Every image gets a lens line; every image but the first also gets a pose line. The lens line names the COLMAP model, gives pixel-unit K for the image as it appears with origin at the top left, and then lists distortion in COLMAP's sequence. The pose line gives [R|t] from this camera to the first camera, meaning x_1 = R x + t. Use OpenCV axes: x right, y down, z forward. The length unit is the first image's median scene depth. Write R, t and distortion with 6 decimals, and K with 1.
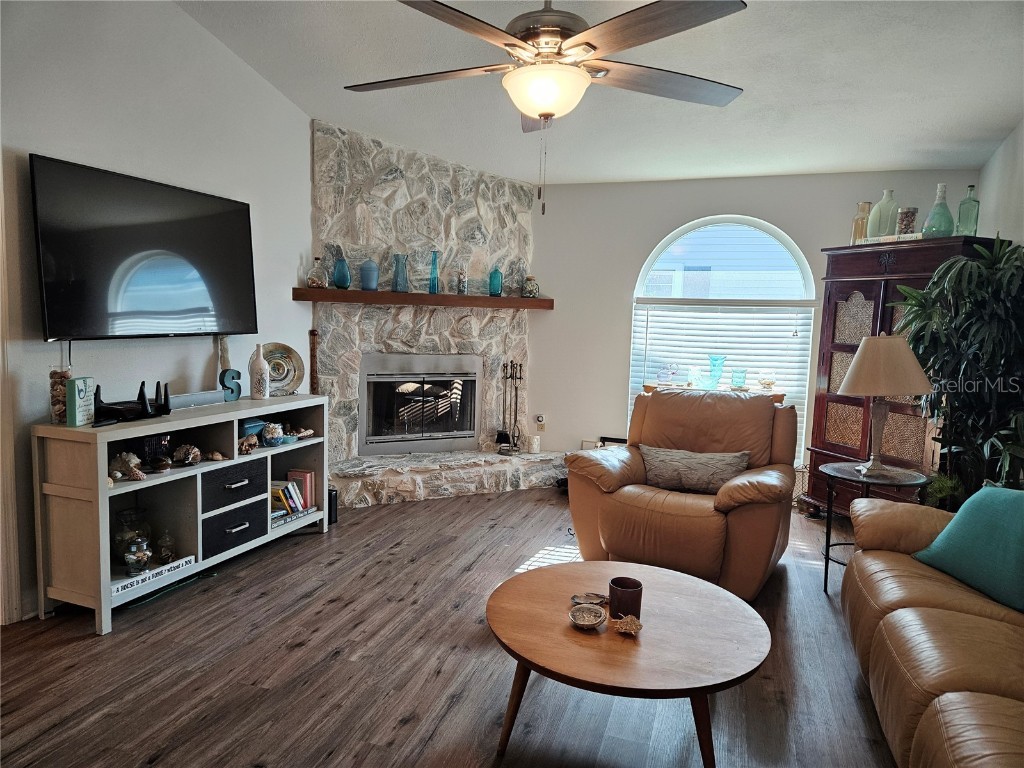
lens RADIAL K [[689.8, 0, 505.7], [0, 689.8, 398.8], [0, 0, 1]] dist [0.046532, -0.004922]
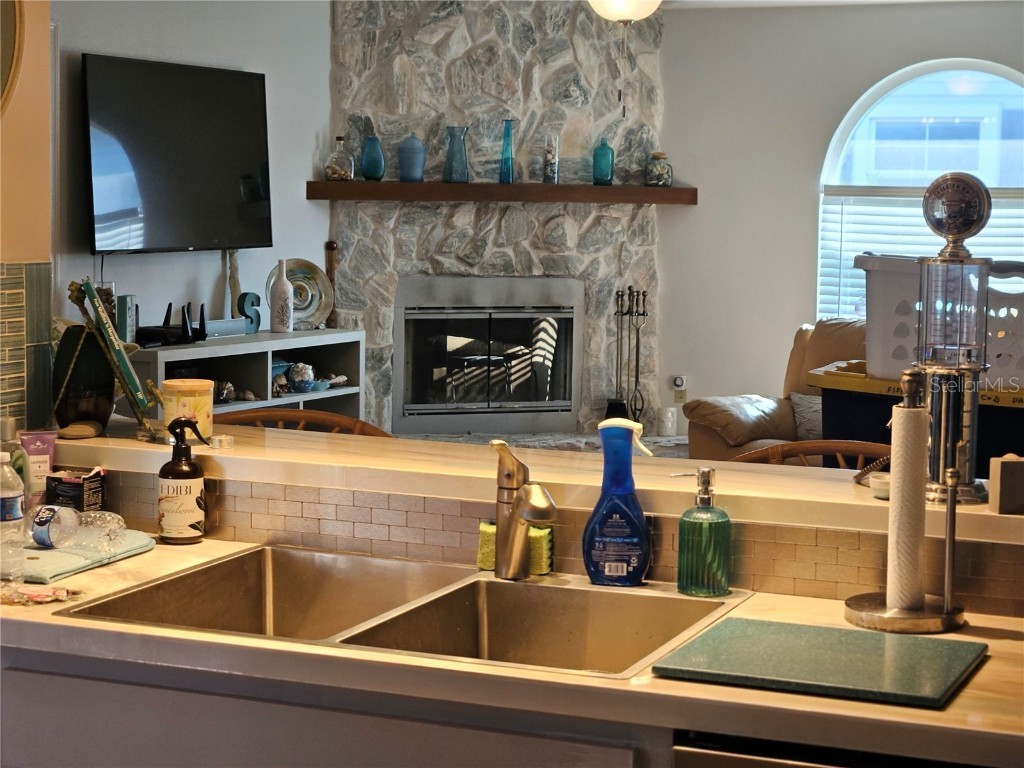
lens RADIAL K [[2053.0, 0, 512.4], [0, 2053.0, 383.2], [0, 0, 1]] dist [-0.032433, 0.000000]
pose [[0.995817, -0.004393, -0.091262, 0.077300], [0.001702, 0.999562, -0.029544, 0.093460], [0.091352, 0.029265, 0.995389, -0.922928]]
